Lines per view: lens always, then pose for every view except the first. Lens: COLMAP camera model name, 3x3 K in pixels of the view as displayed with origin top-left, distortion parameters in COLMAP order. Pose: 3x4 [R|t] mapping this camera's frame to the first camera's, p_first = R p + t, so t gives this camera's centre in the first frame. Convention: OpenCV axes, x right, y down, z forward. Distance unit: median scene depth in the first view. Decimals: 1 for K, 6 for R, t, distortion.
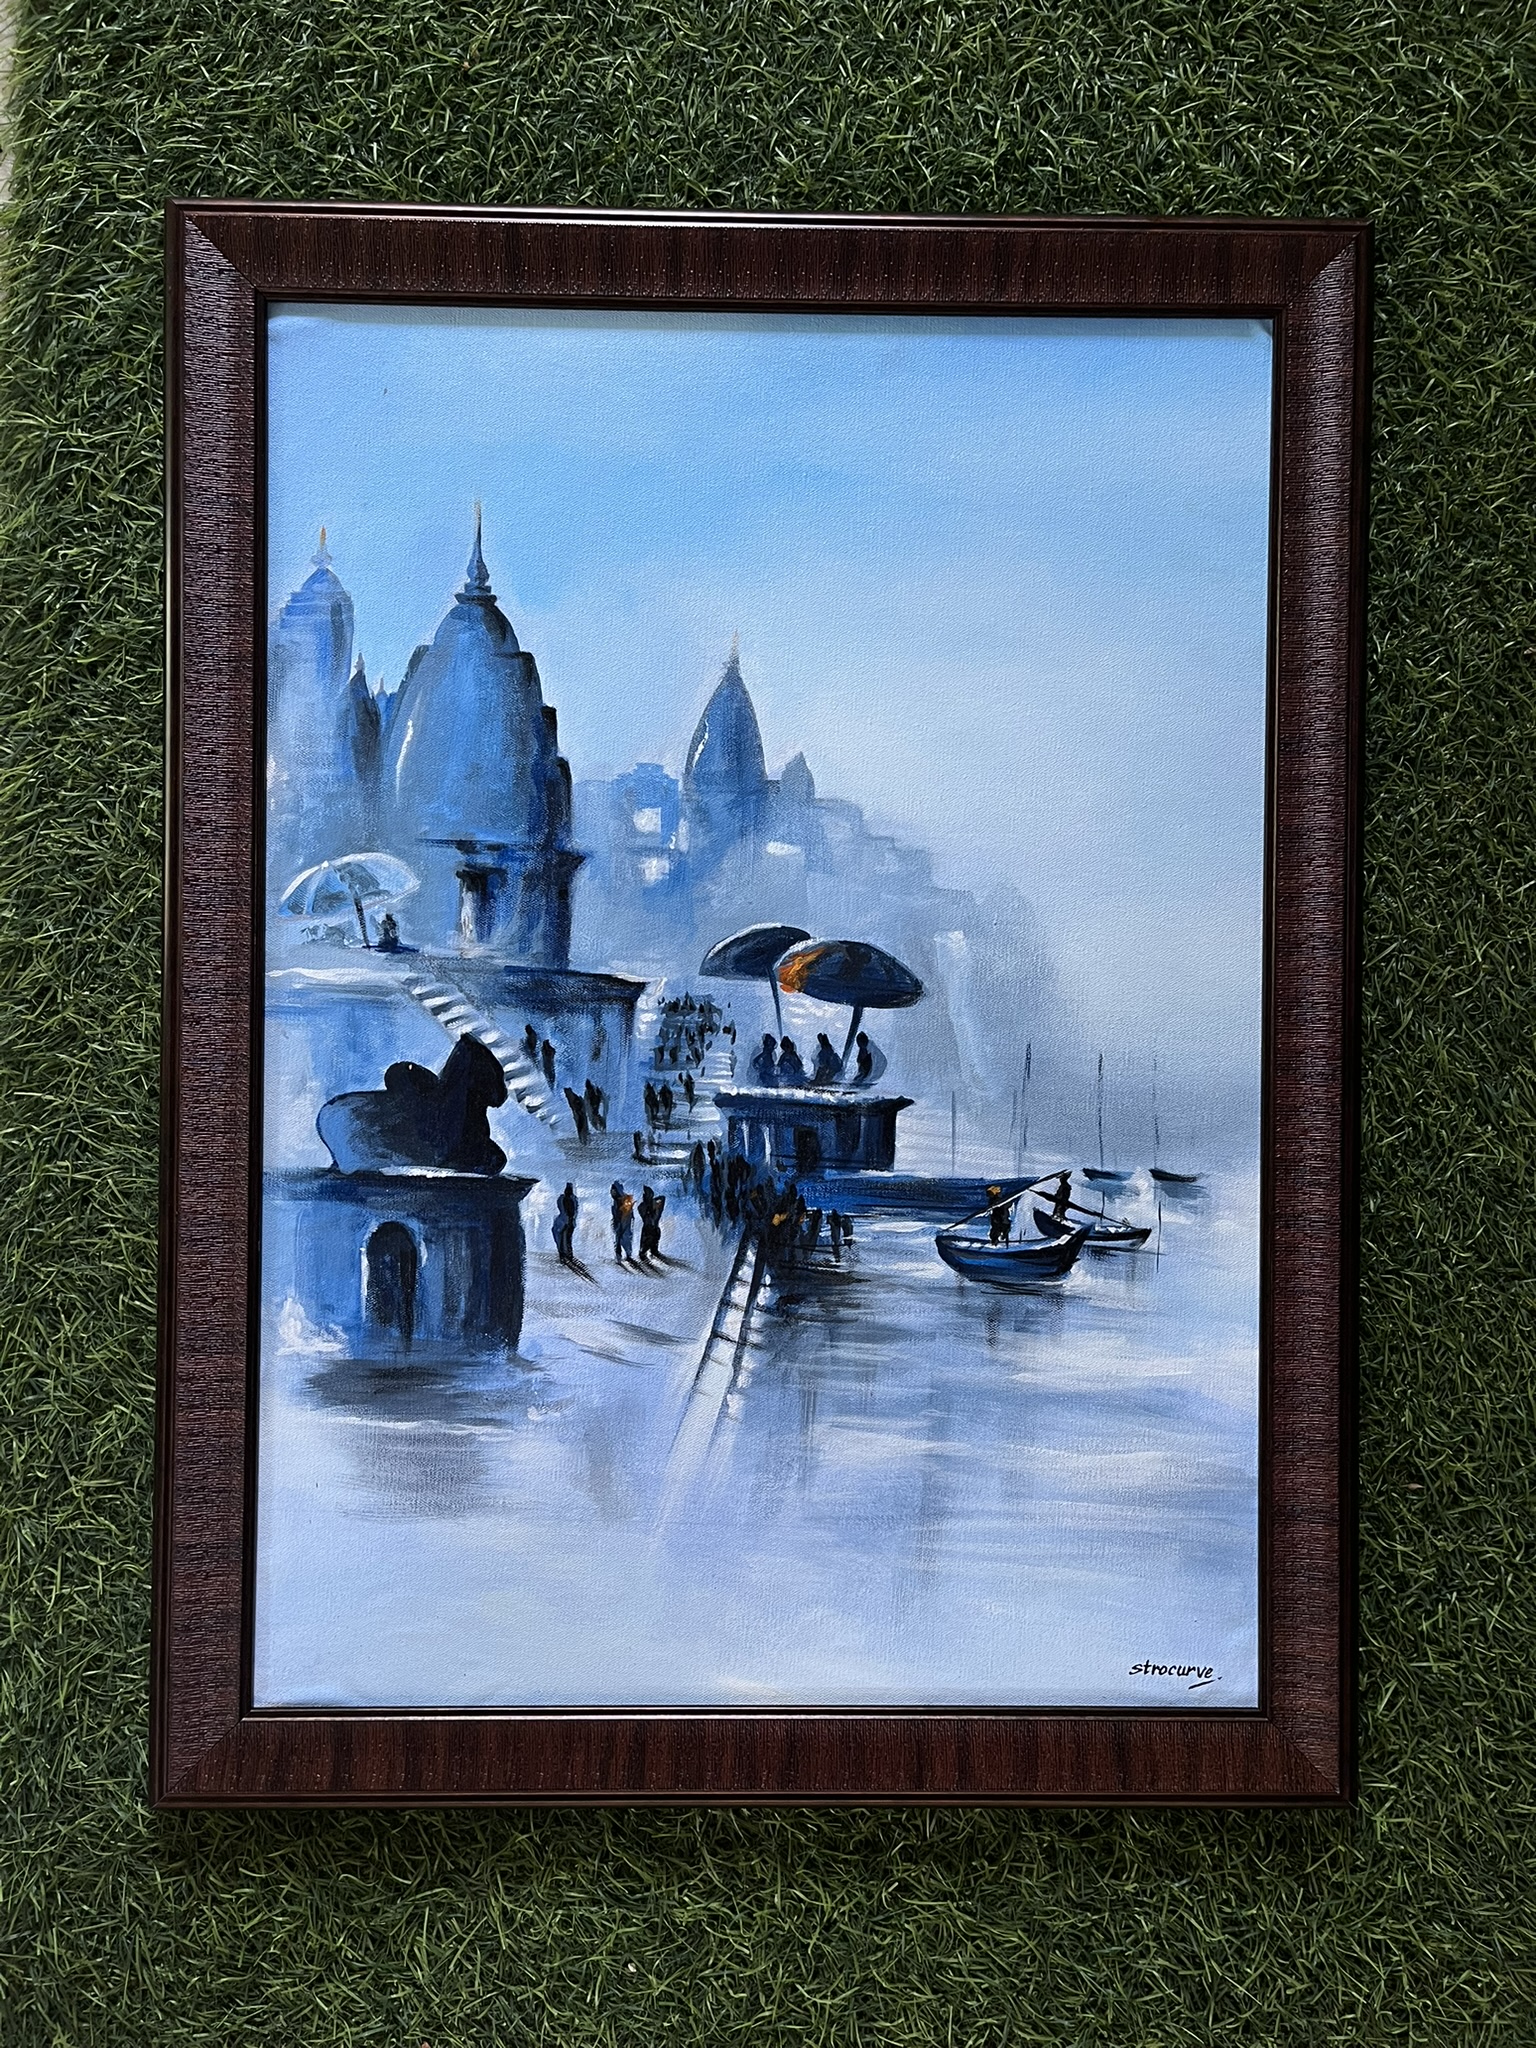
lens RADIAL K [[1452.0, 0, 768.0], [0, 1452.0, 1024.0], [0, 0, 1]] dist [0.080878, -0.109144]
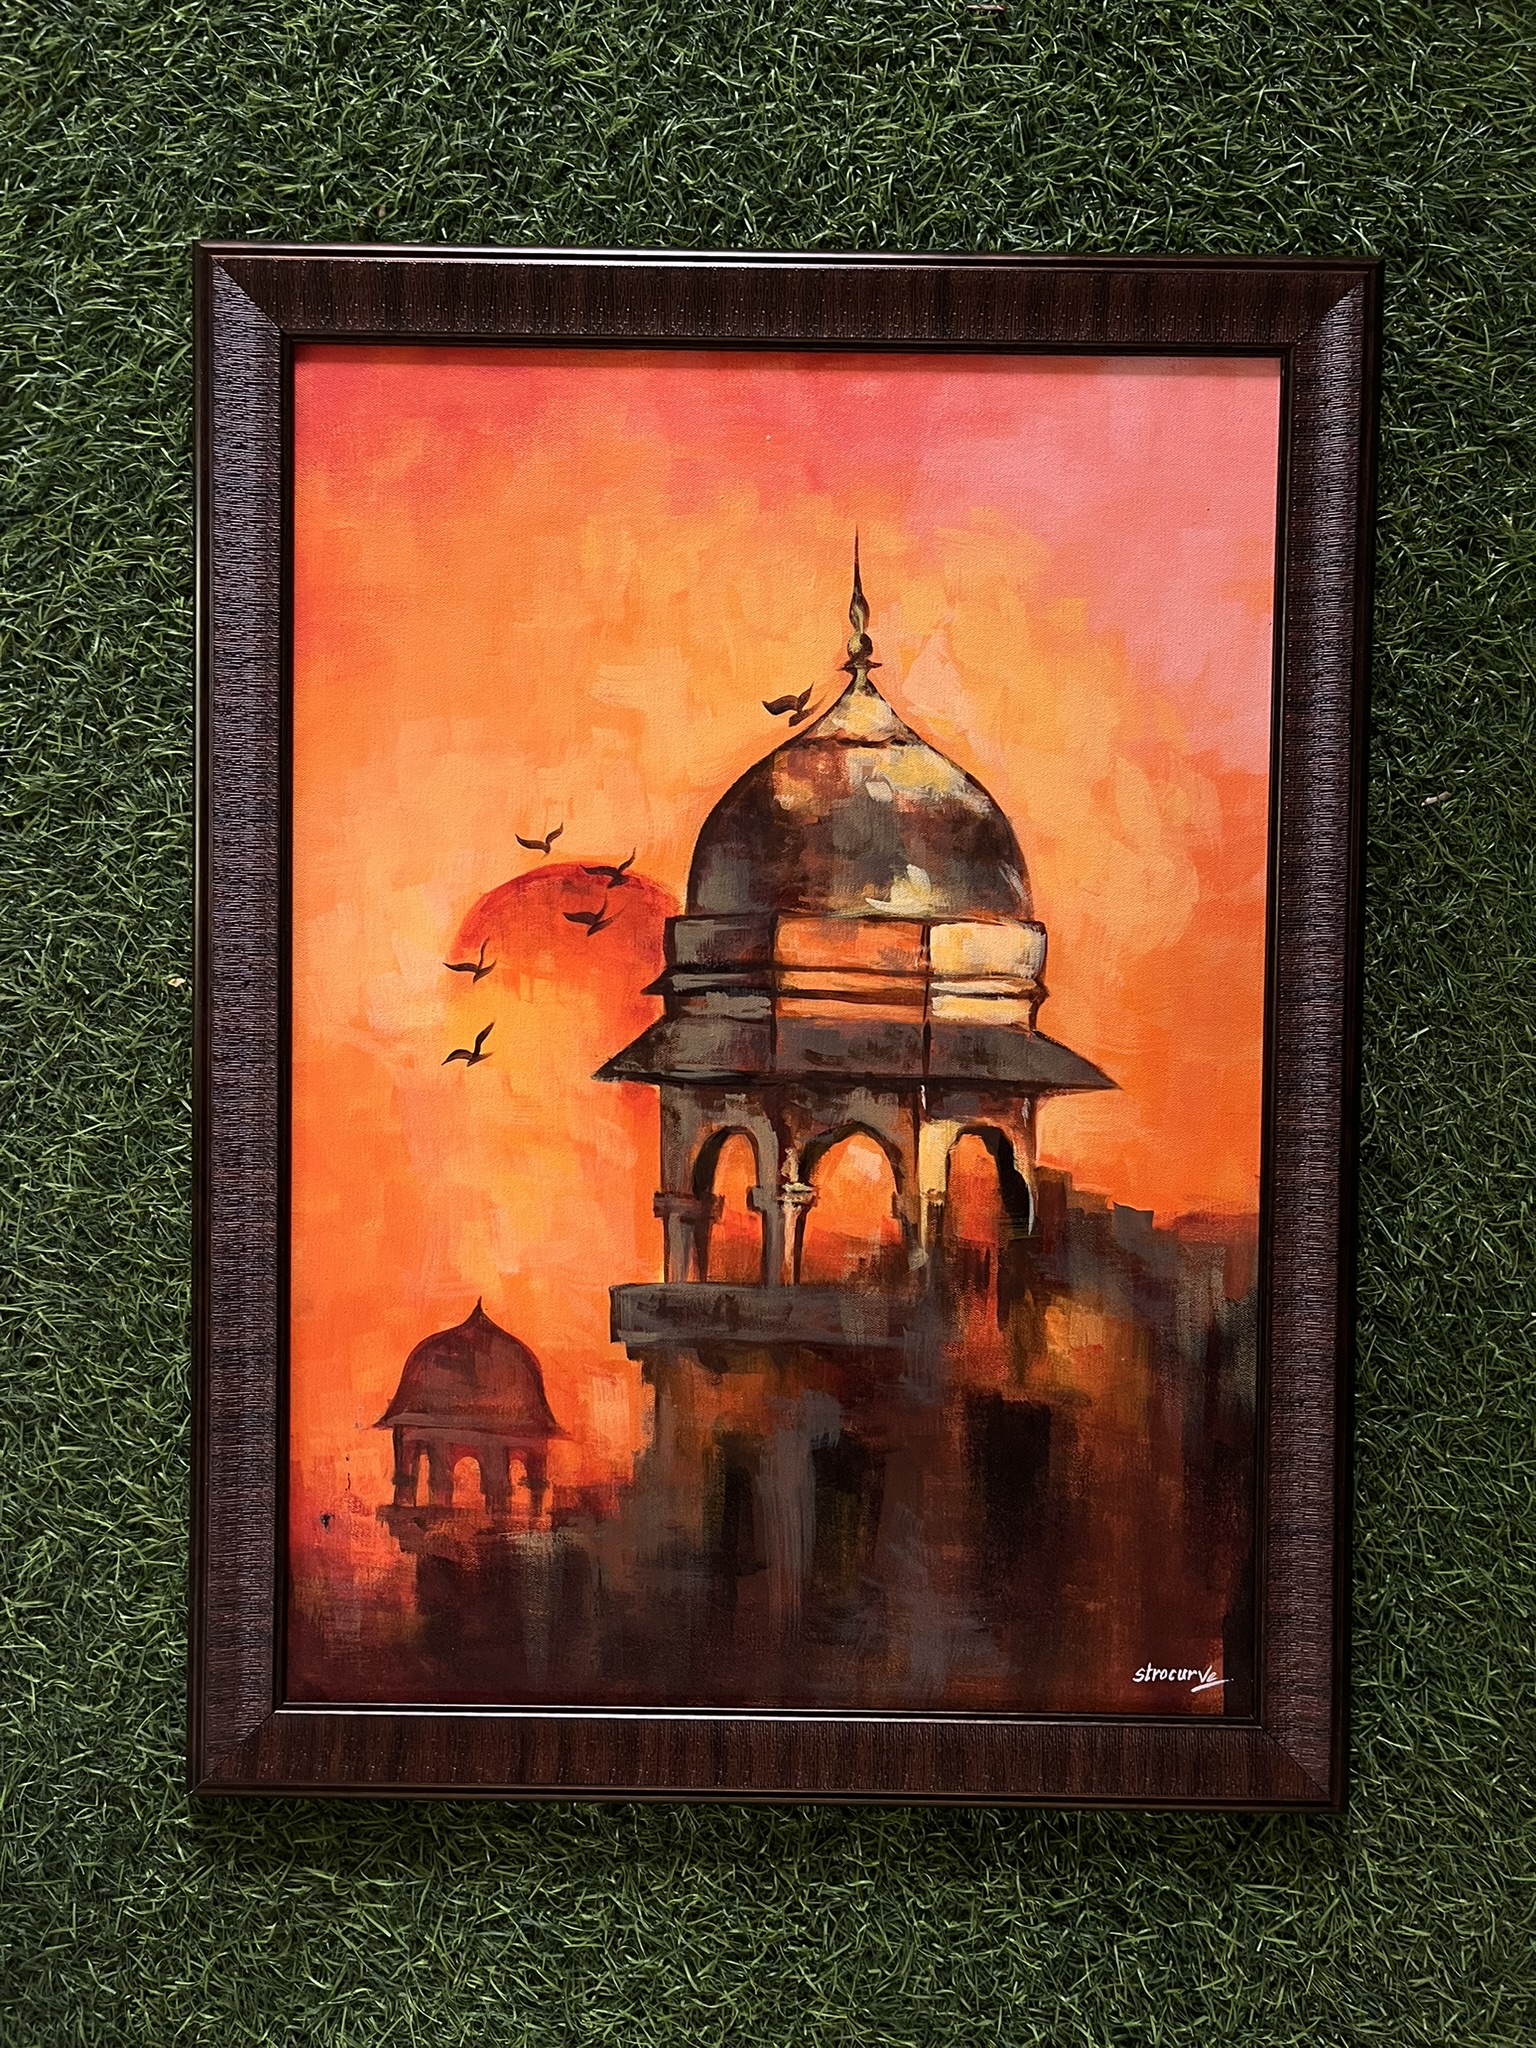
lens RADIAL K [[1452.0, 0, 768.0], [0, 1452.0, 1024.0], [0, 0, 1]] dist [0.080878, -0.109144]
pose [[0.999779, 0.002561, -0.020850, 0.087249], [-0.002125, 0.999780, 0.020891, -0.121100], [0.020899, -0.020842, 0.999564, -0.022526]]
